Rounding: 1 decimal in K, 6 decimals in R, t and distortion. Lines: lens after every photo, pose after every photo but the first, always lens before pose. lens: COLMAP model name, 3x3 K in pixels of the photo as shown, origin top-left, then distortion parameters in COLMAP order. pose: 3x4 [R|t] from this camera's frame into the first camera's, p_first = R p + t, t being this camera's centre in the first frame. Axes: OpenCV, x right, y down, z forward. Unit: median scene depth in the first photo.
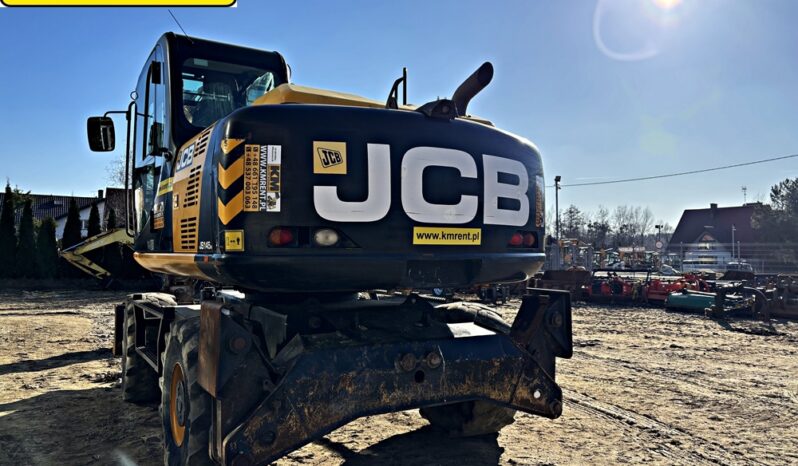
lens RADIAL K [[603.3, 0, 394.7], [0, 603.3, 230.9], [0, 0, 1]] dist [0.045674, -0.055160]
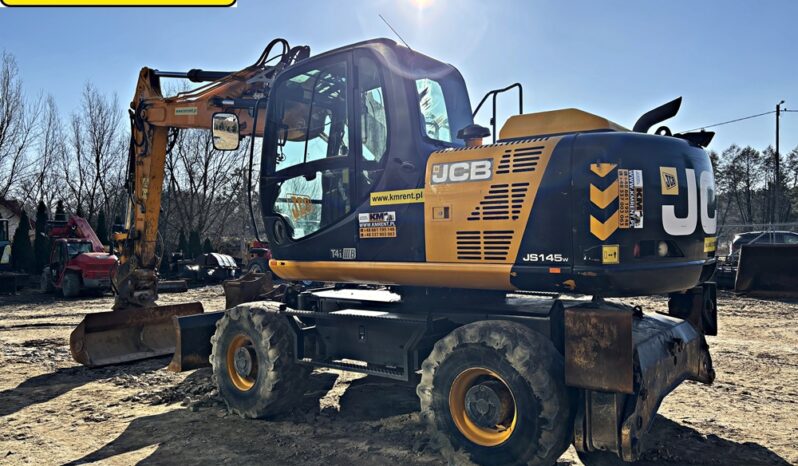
lens RADIAL K [[610.8, 0, 375.4], [0, 610.8, 230.3], [0, 0, 1]] dist [0.076836, -0.122291]
pose [[0.929373, -0.016638, 0.368767, -0.842018], [0.006596, 0.999573, 0.028474, -0.049615], [-0.369083, -0.024031, 0.929086, 0.075703]]
